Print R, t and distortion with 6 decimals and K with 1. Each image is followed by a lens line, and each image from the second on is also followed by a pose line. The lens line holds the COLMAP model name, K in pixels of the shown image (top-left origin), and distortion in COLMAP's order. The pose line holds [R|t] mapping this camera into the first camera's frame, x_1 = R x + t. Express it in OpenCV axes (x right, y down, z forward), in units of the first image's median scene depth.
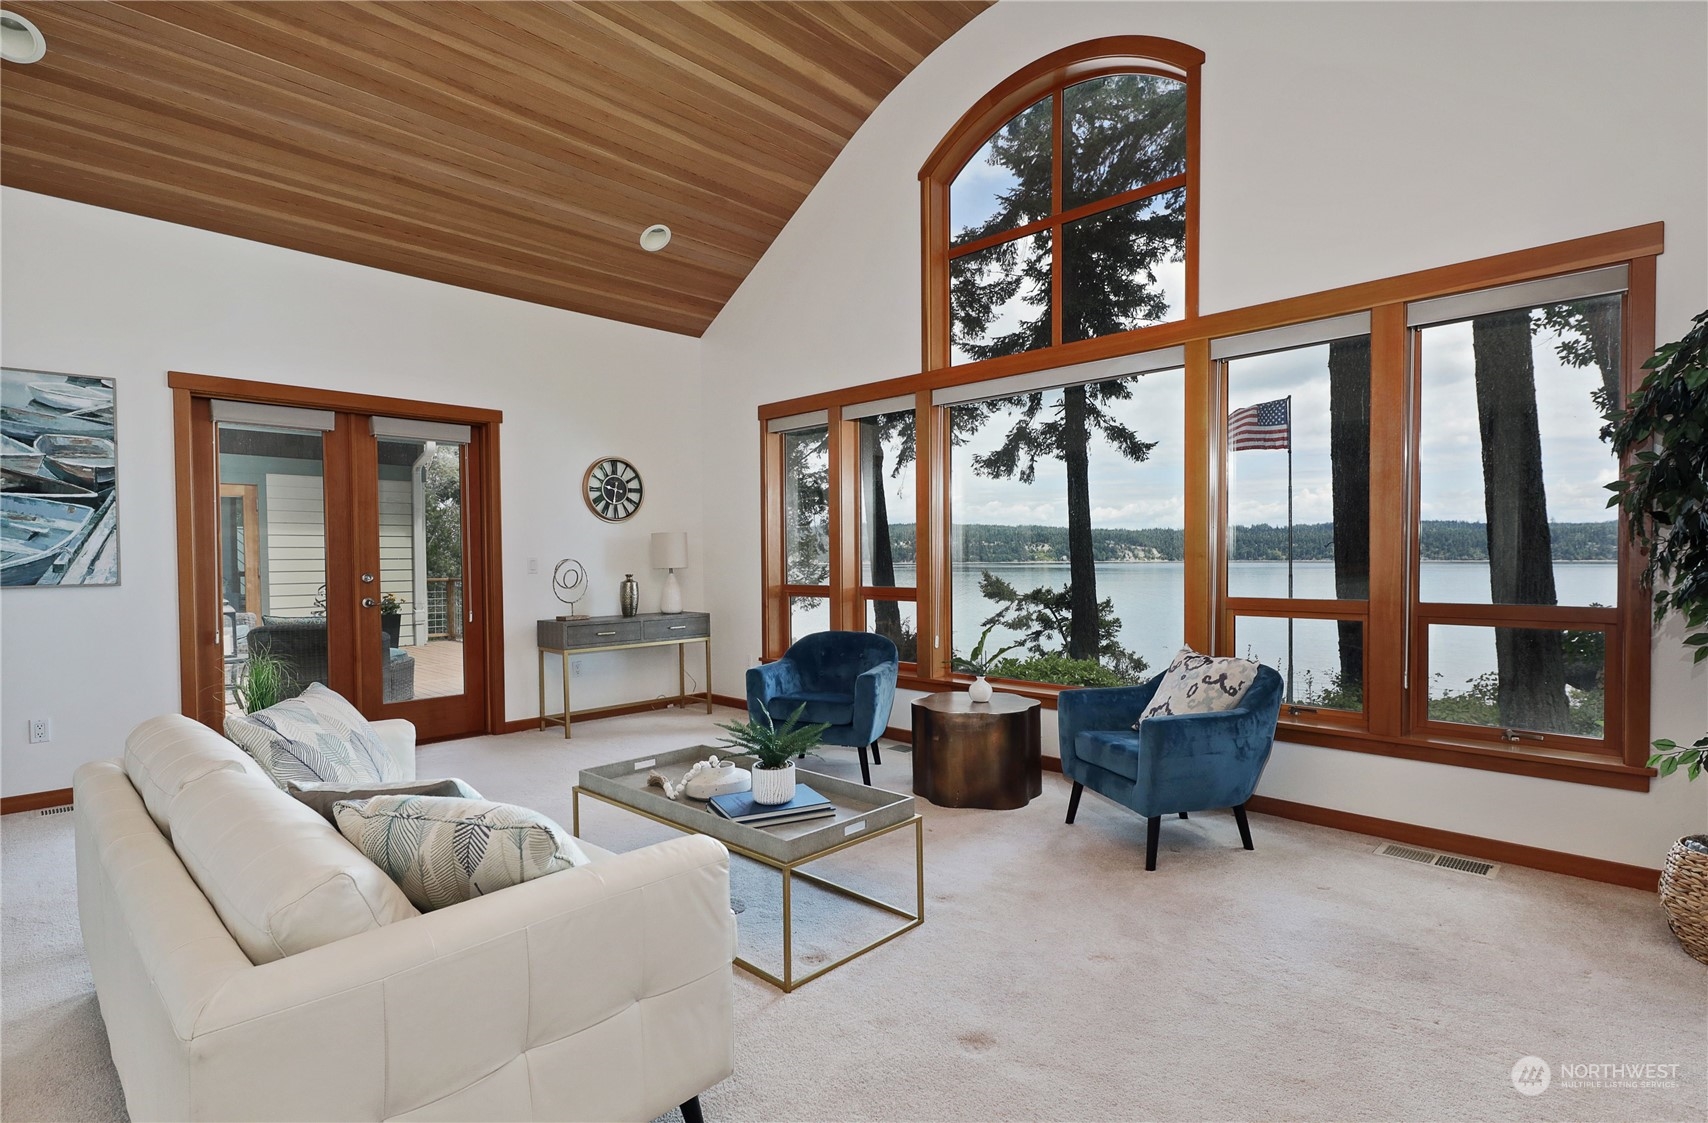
lens RADIAL K [[832.7, 0, 854.0], [0, 832.7, 572.0], [0, 0, 1]] dist [0.001453, 0.000127]
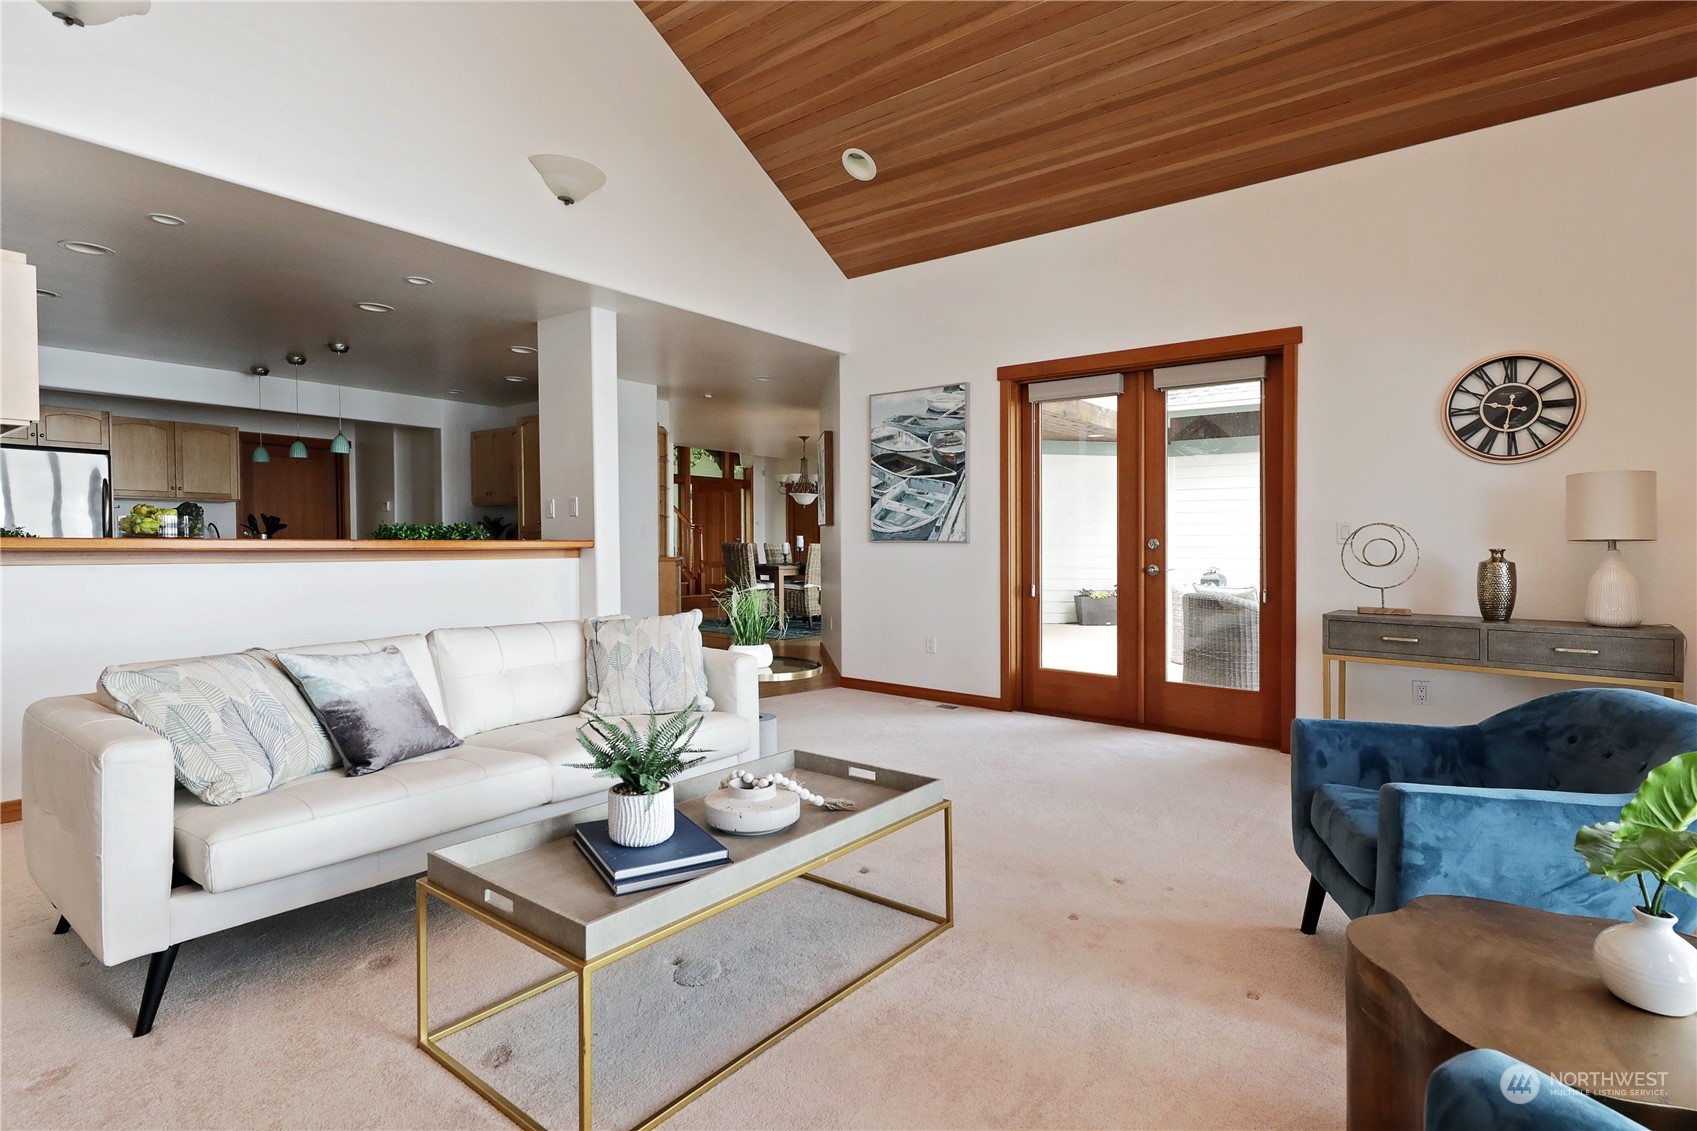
lens RADIAL K [[831.0, 0, 849.1], [0, 831.0, 555.7], [0, 0, 1]] dist [0.002229, 0.000218]
pose [[0.099136, 0.027544, -0.994693, 0.285742], [-0.031374, 0.999206, 0.024543, 0.007840], [0.994579, 0.028774, 0.099922, 0.520576]]
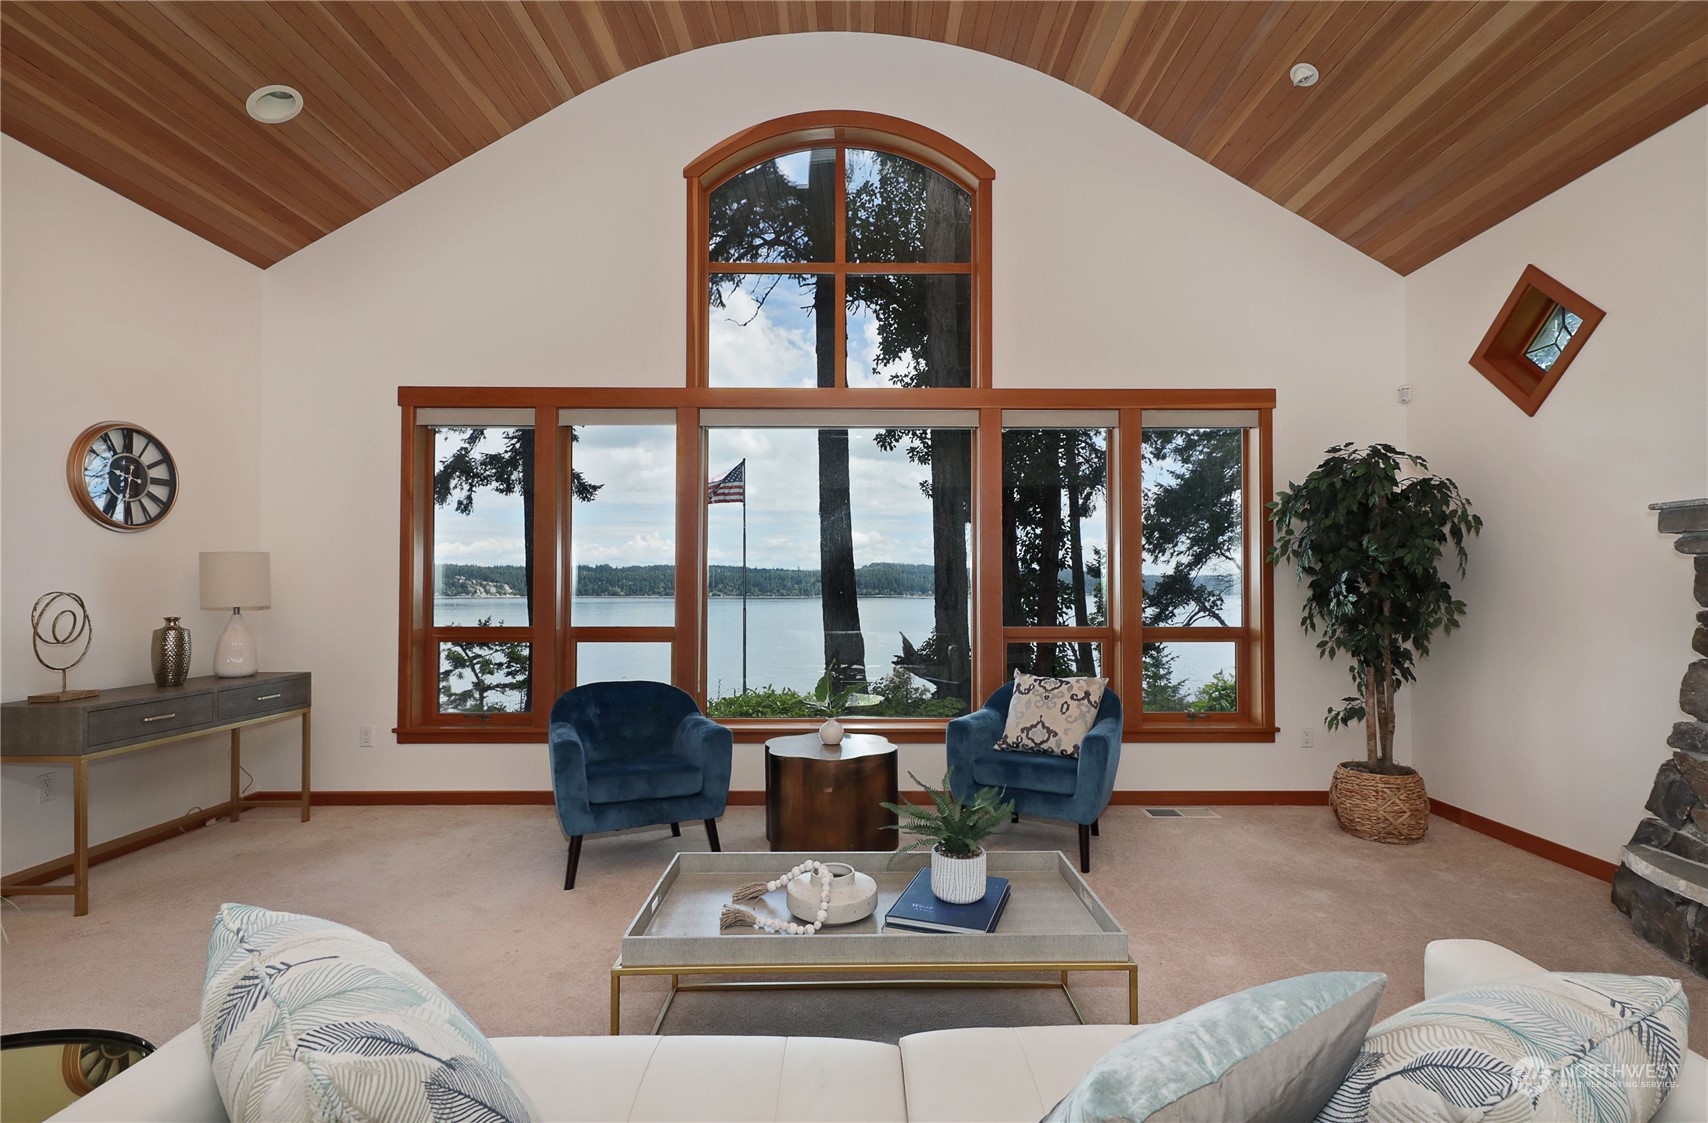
lens RADIAL K [[769.3, 0, 858.7], [0, 769.3, 573.2], [0, 0, 1]] dist [0.000755, -0.000001]
pose [[0.712418, 0.021809, 0.701417, -0.328959], [0.008648, 0.999168, -0.039850, -0.002941], [-0.701702, 0.034456, 0.711637, 0.256771]]
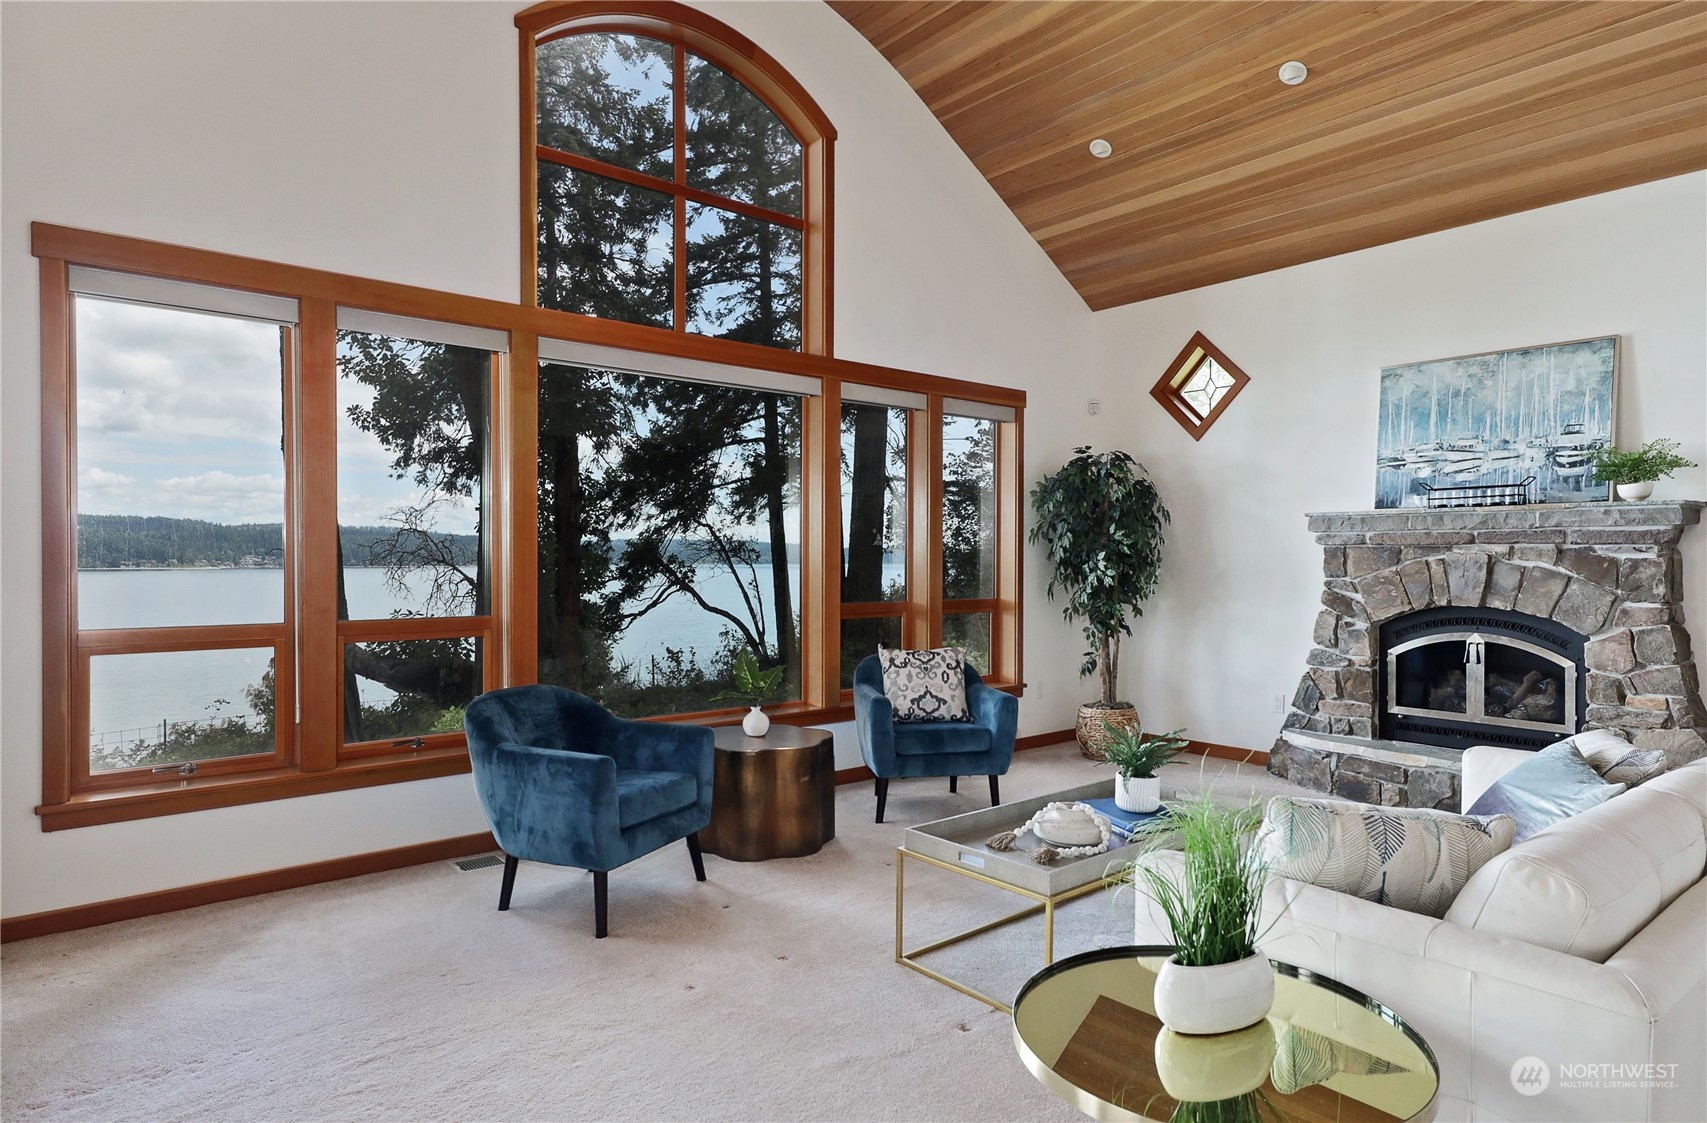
lens RADIAL K [[977.0, 0, 853.5], [0, 977.0, 561.5], [0, 0, 1]] dist [-0.000745, 0.000334]
pose [[0.100057, 0.003274, 0.994976, -0.633870], [0.018683, 0.999812, -0.005168, -0.015588], [-0.994806, 0.019106, 0.099978, 0.586067]]
